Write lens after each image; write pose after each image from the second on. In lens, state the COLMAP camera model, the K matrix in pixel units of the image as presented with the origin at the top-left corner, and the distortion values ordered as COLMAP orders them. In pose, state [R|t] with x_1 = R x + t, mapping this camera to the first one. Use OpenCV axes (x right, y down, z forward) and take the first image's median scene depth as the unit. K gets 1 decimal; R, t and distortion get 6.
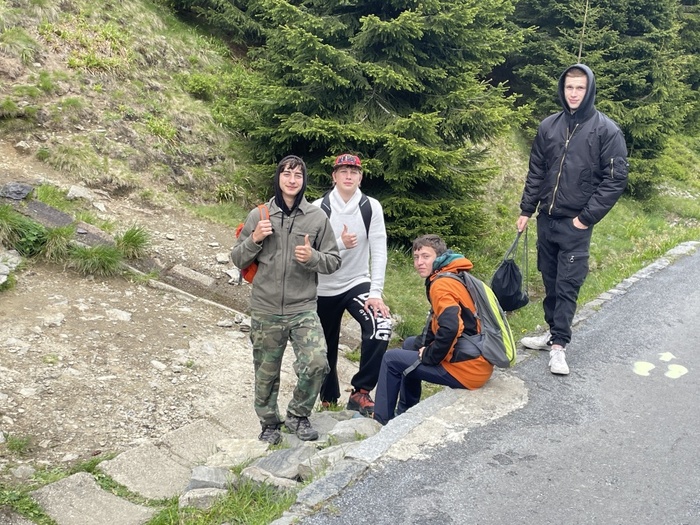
lens RADIAL K [[938.6, 0, 350.1], [0, 938.6, 262.5], [0, 0, 1]] dist [-0.002424, 0.000000]
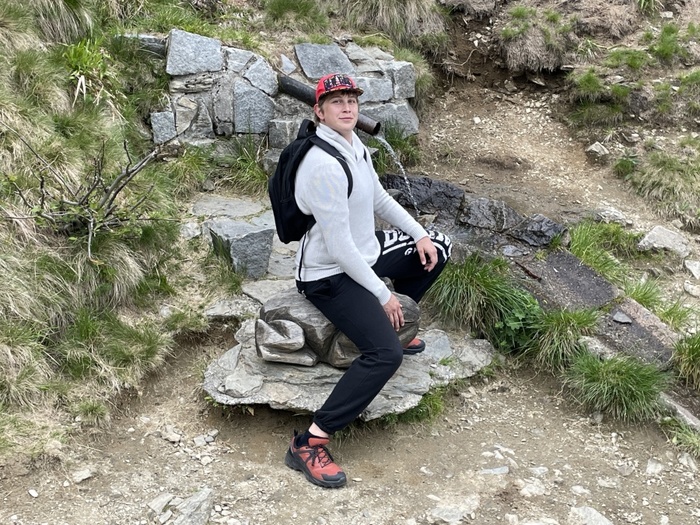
lens RADIAL K [[1133.0, 0, 349.8], [0, 1133.0, 262.7], [0, 0, 1]] dist [0.083412, 0.000000]
pose [[0.739543, 0.121777, -0.662002, 0.024753], [-0.124090, 0.991307, 0.043729, -0.065632], [0.661573, 0.049809, 0.748225, 0.355466]]
